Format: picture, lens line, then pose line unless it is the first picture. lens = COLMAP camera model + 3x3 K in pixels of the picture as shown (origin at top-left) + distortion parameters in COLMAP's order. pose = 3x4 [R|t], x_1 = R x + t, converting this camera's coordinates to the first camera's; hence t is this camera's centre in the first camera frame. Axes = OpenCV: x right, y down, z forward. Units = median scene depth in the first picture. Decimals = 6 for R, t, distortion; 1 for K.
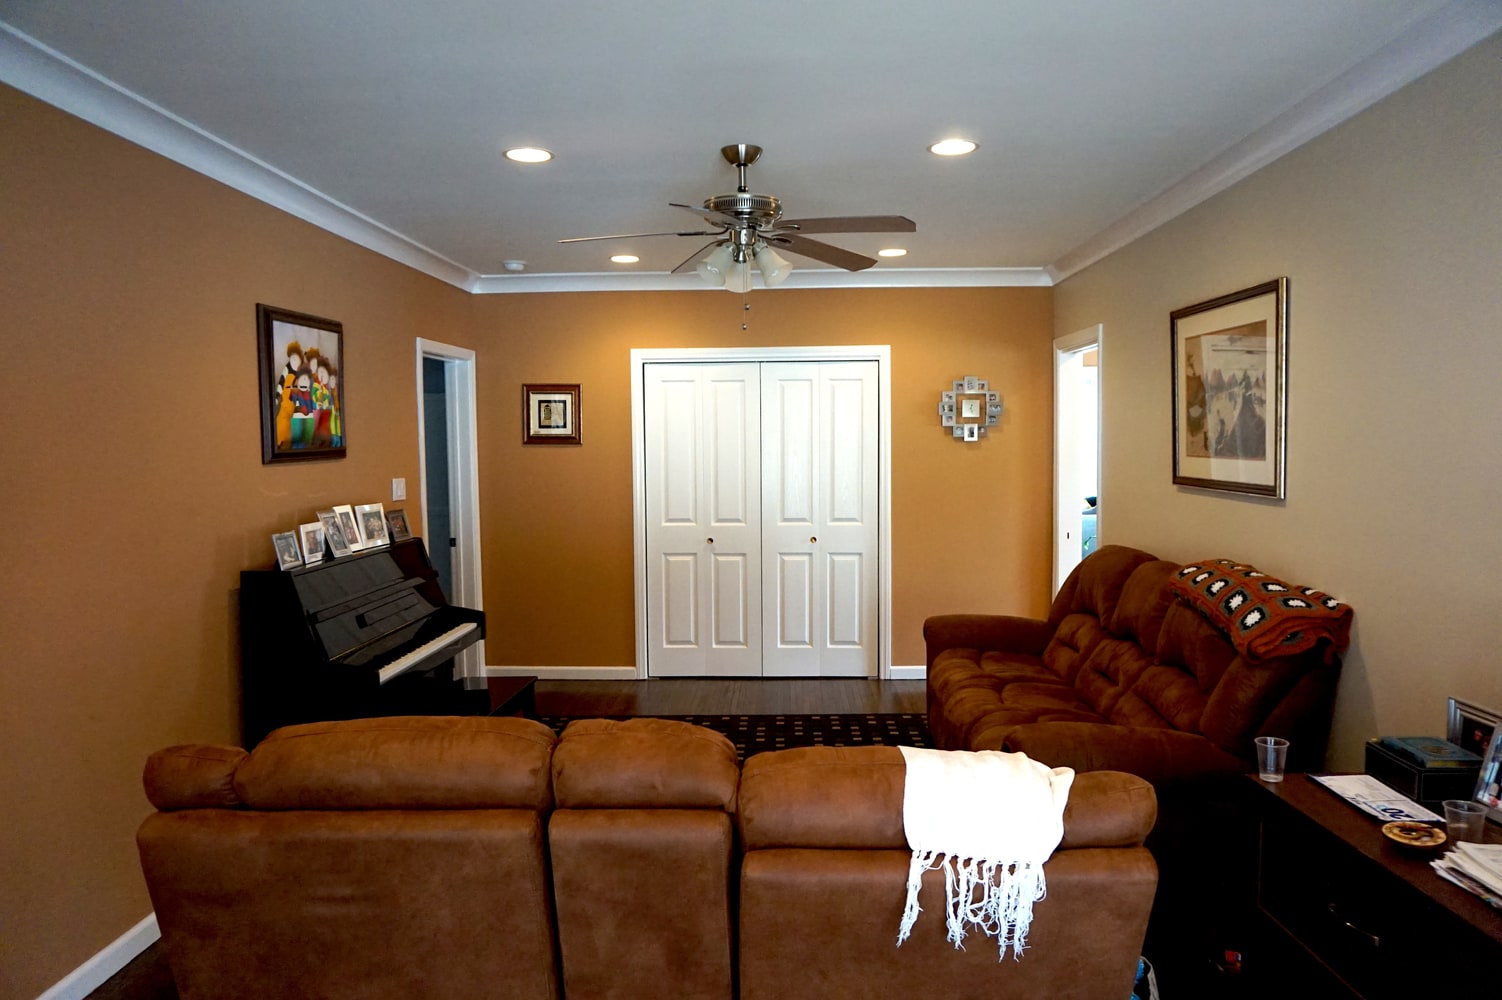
lens RADIAL K [[1034.2, 0, 750.2], [0, 1034.2, 497.9], [0, 0, 1]] dist [-0.021539, 0.027655]
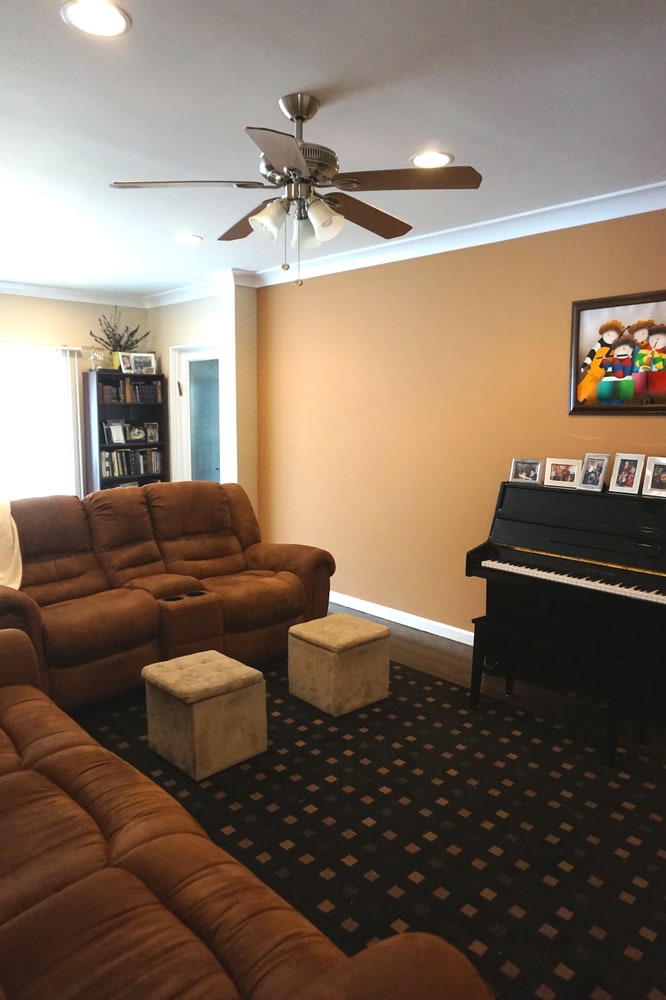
lens RADIAL K [[688.5, 0, 333.0], [0, 688.5, 499.2], [0, 0, 1]] dist [-0.021539, 0.027655]
pose [[-0.707232, 0.100556, -0.699794, 0.427933], [-0.039587, 0.982648, 0.181208, -0.075025], [0.705872, 0.155859, -0.690979, 1.391330]]
